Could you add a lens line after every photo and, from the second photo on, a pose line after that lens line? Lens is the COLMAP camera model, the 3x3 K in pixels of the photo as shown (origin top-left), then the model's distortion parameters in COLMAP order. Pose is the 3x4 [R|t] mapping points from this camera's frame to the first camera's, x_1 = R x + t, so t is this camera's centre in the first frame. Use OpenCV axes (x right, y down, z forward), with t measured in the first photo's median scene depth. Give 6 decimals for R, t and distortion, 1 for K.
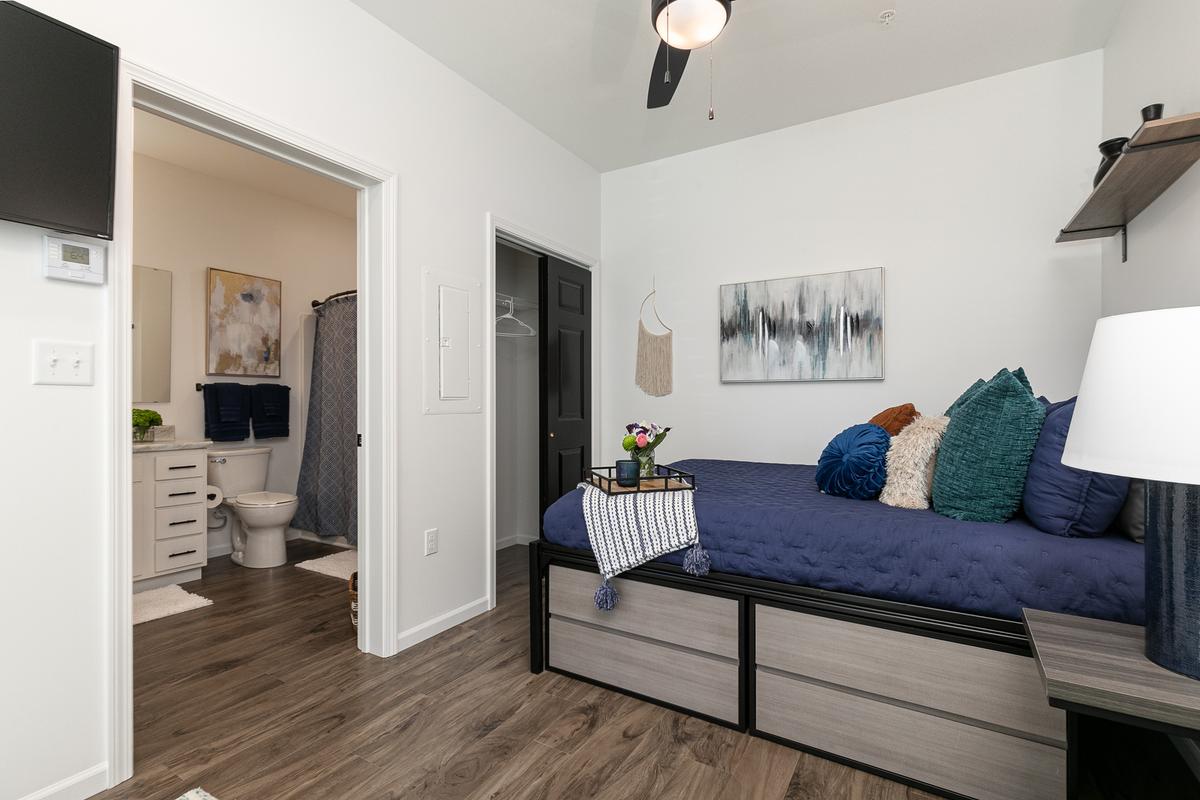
lens RADIAL K [[547.3, 0, 594.0], [0, 547.3, 400.3], [0, 0, 1]] dist [0.004084, -0.002644]
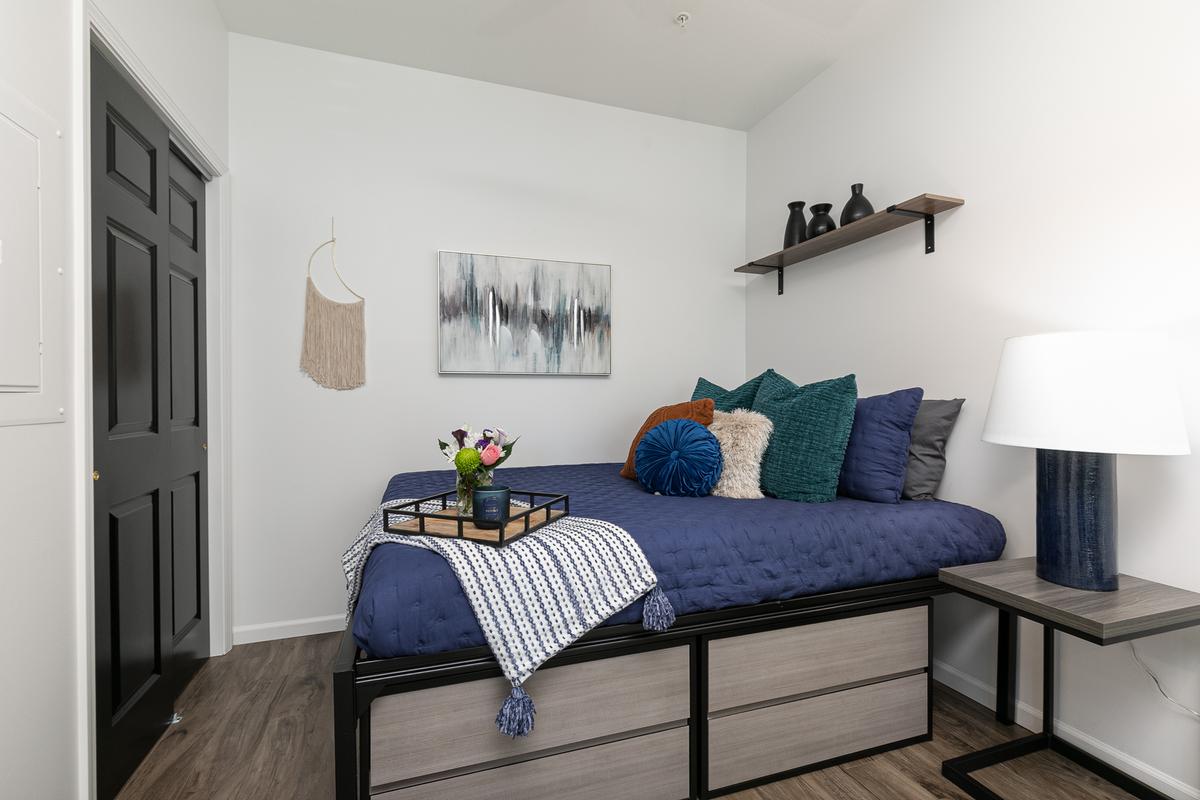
lens RADIAL K [[547.3, 0, 600.7], [0, 547.3, 400.0], [0, 0, 1]] dist [0.004084, -0.002644]
pose [[0.626425, -0.004434, 0.779469, -0.302274], [-0.000823, 0.999980, 0.006350, 0.000770], [-0.779482, -0.004619, 0.626408, 0.406130]]
